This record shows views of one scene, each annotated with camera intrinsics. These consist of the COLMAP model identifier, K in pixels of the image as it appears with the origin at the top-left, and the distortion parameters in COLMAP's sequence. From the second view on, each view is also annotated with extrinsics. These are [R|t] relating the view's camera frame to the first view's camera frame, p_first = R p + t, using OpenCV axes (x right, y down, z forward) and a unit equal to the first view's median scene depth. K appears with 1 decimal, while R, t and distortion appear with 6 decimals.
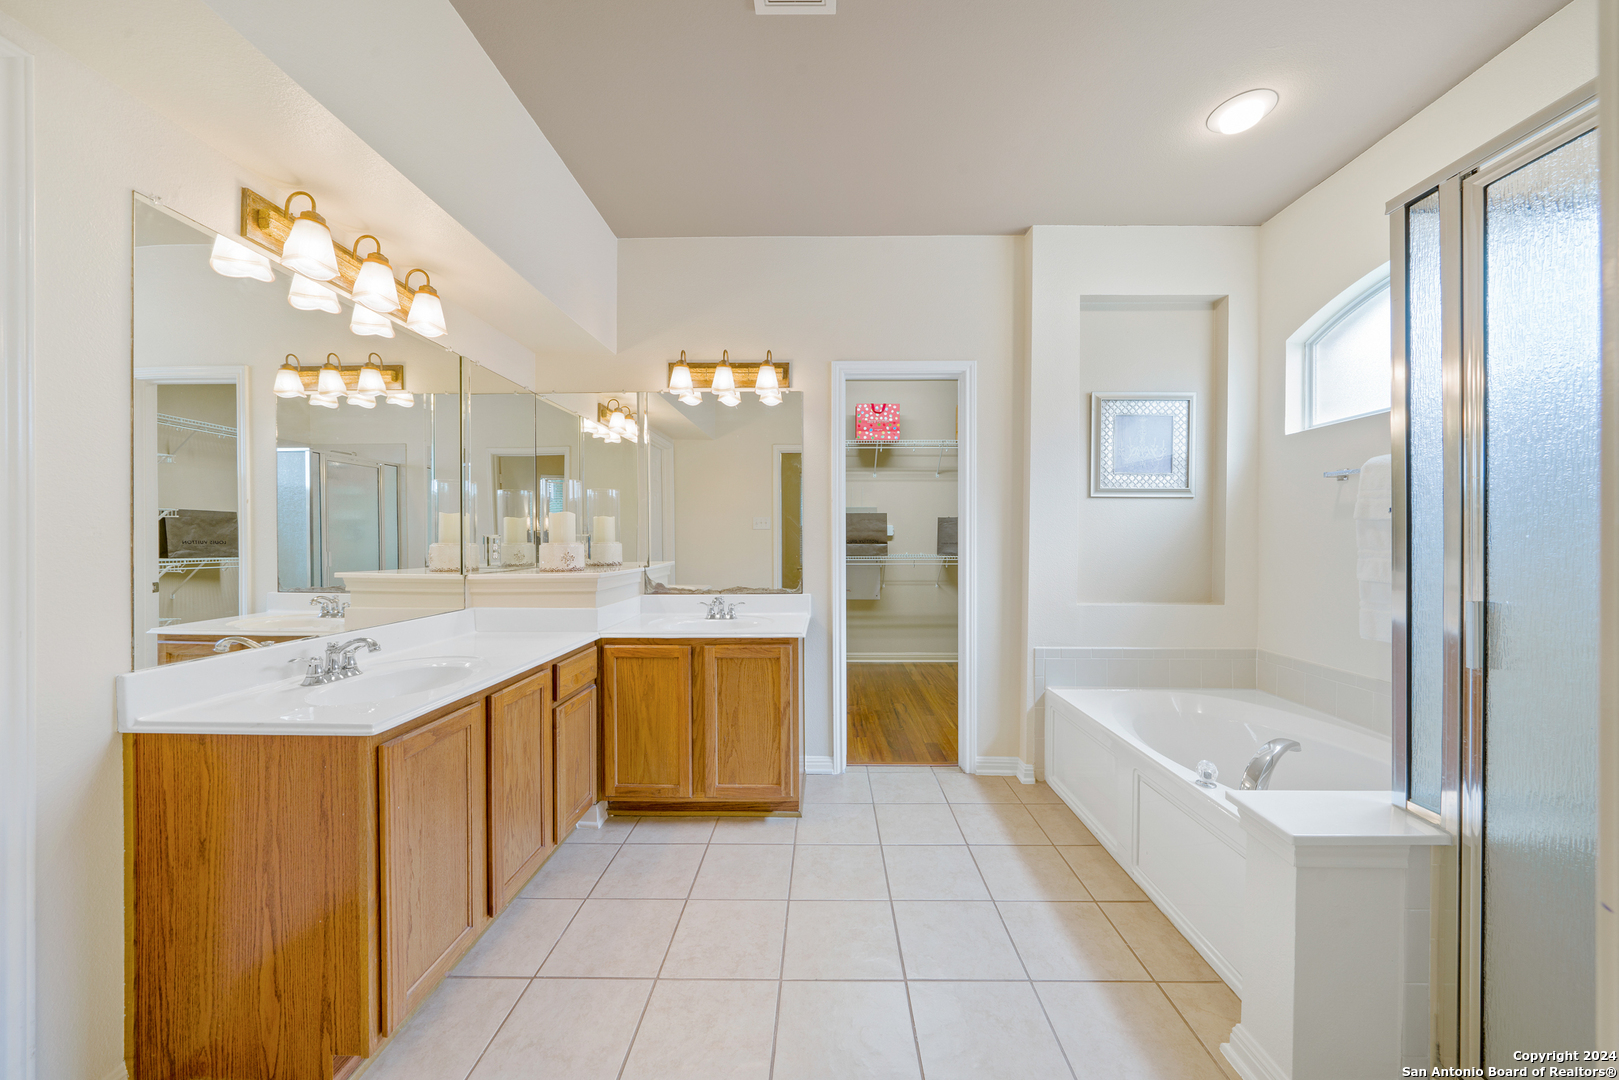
lens RADIAL K [[554.1, 0, 815.4], [0, 554.1, 541.0], [0, 0, 1]] dist [0.001425, 0.000118]
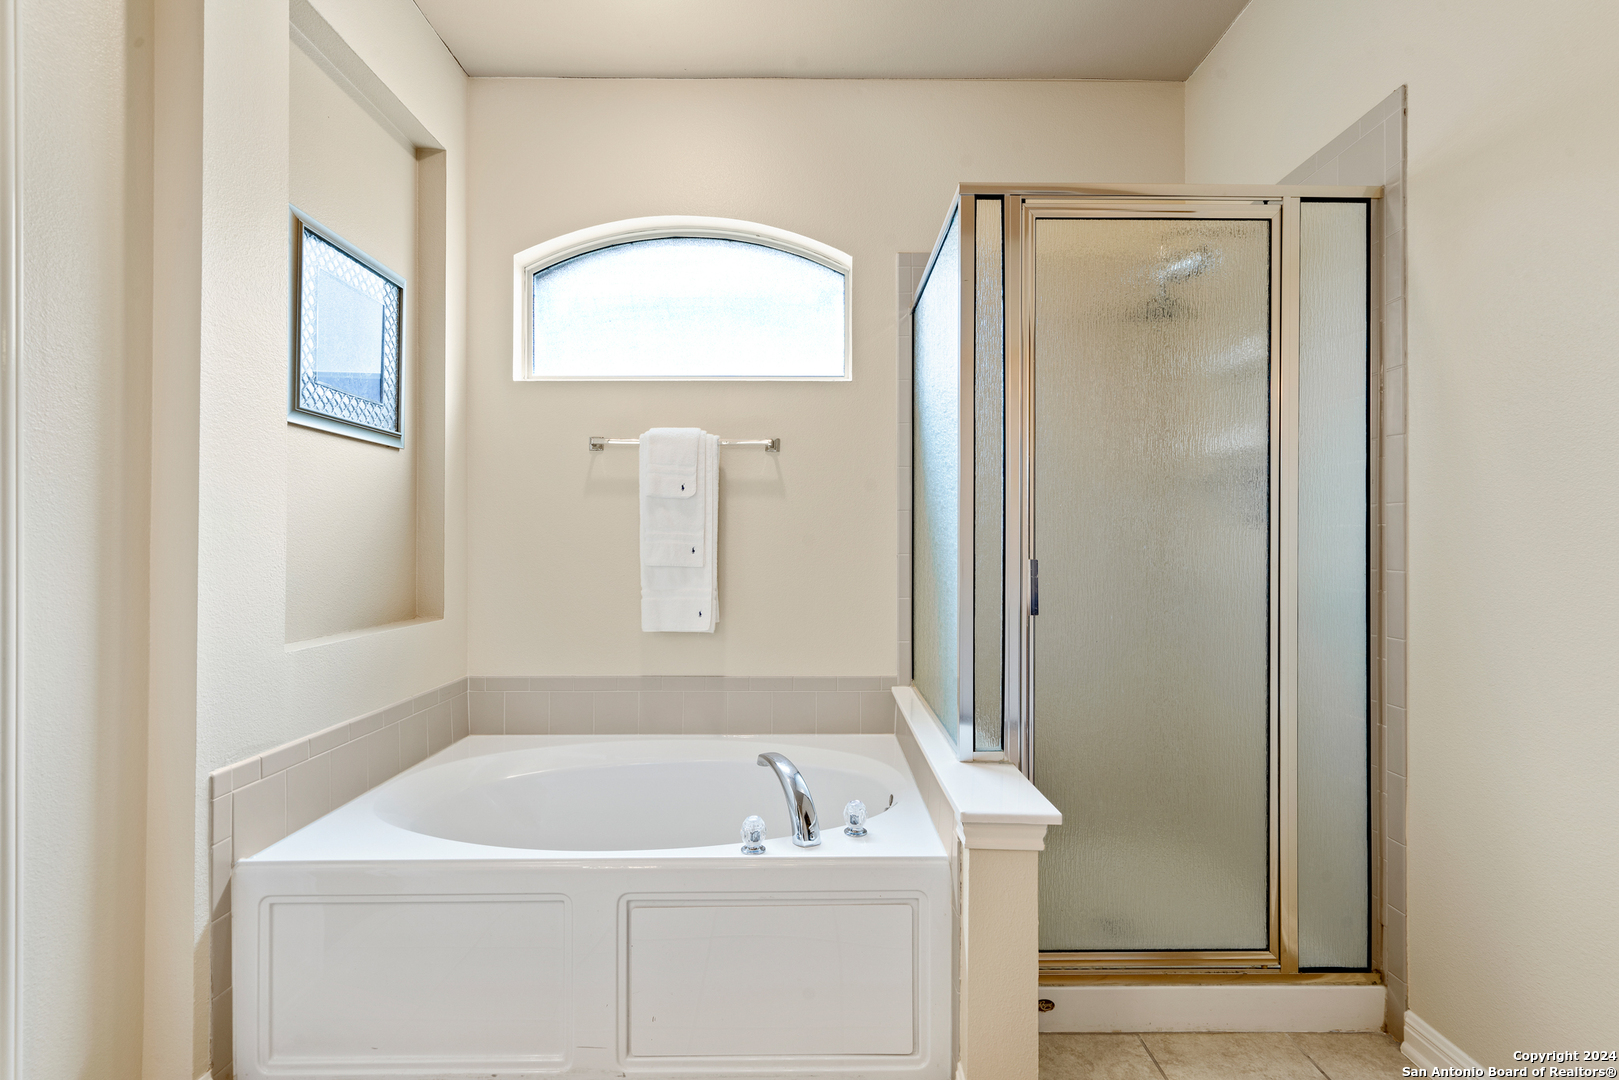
lens RADIAL K [[751.4, 0, 811.7], [0, 751.4, 537.9], [0, 0, 1]] dist [-0.002940, -0.000260]
pose [[-0.036781, 0.008360, 0.999288, -0.160912], [0.006572, 0.999945, -0.008124, 0.029103], [-0.999302, 0.006268, -0.036834, 0.584728]]
